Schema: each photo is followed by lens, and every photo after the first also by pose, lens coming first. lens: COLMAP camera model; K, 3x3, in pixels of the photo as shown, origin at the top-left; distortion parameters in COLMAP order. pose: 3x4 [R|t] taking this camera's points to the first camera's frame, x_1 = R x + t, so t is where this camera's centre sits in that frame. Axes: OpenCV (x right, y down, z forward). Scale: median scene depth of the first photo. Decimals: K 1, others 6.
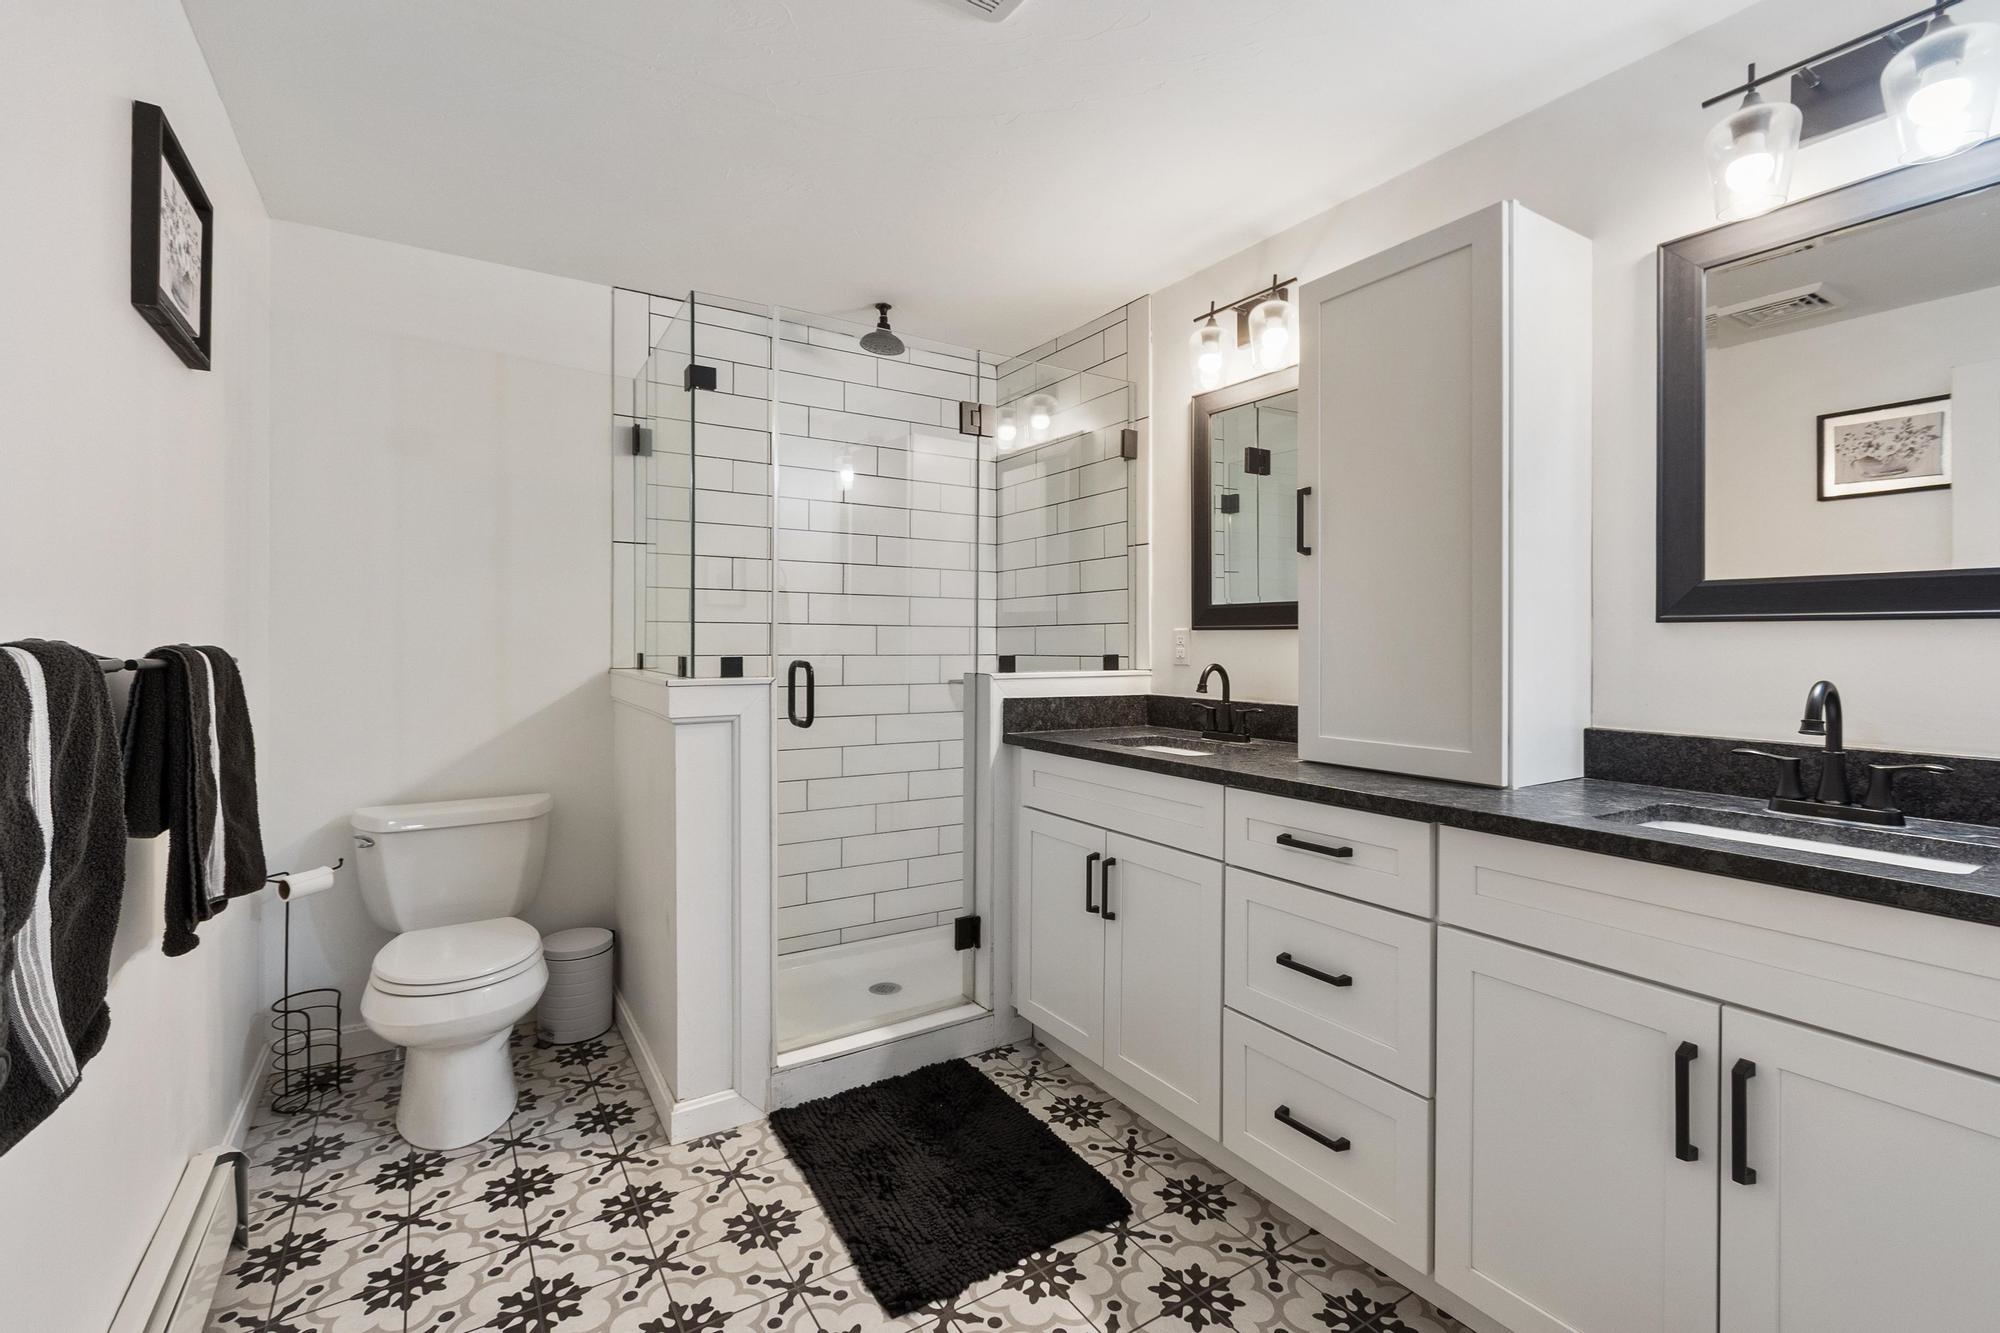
lens RADIAL K [[883.1, 0, 989.6], [0, 883.1, 635.9], [0, 0, 1]] dist [0.001079, -0.000129]
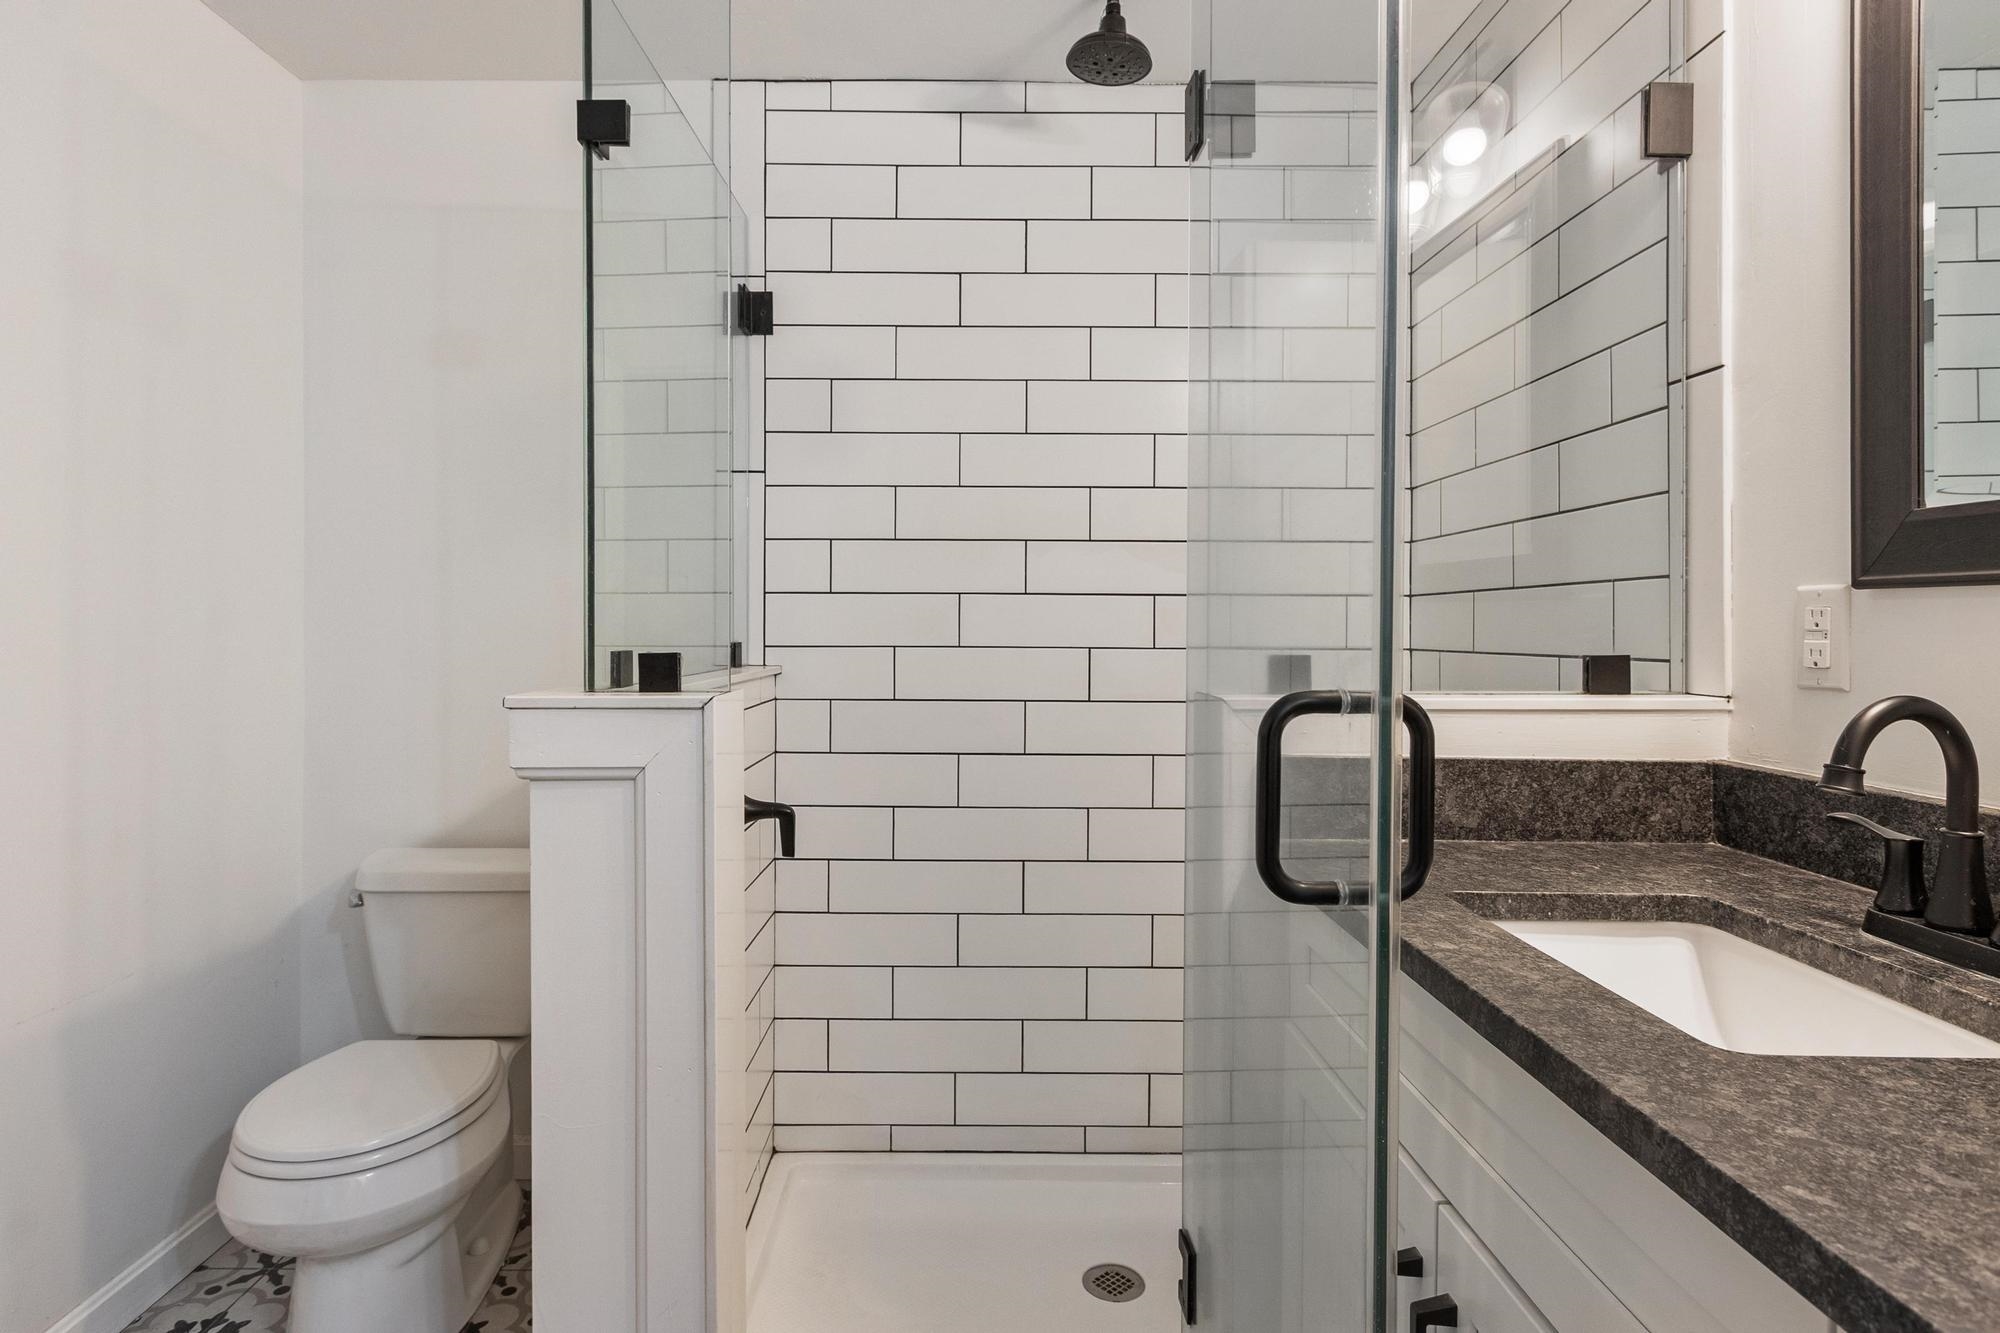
lens RADIAL K [[1033.1, 0, 969.9], [0, 1033.1, 621.8], [0, 0, 1]] dist [0.045298, -0.037646]
pose [[0.848765, -0.000852, -0.528770, 0.142744], [0.003853, 0.999982, 0.004575, 0.002871], [0.528756, -0.005920, 0.848753, 0.443114]]
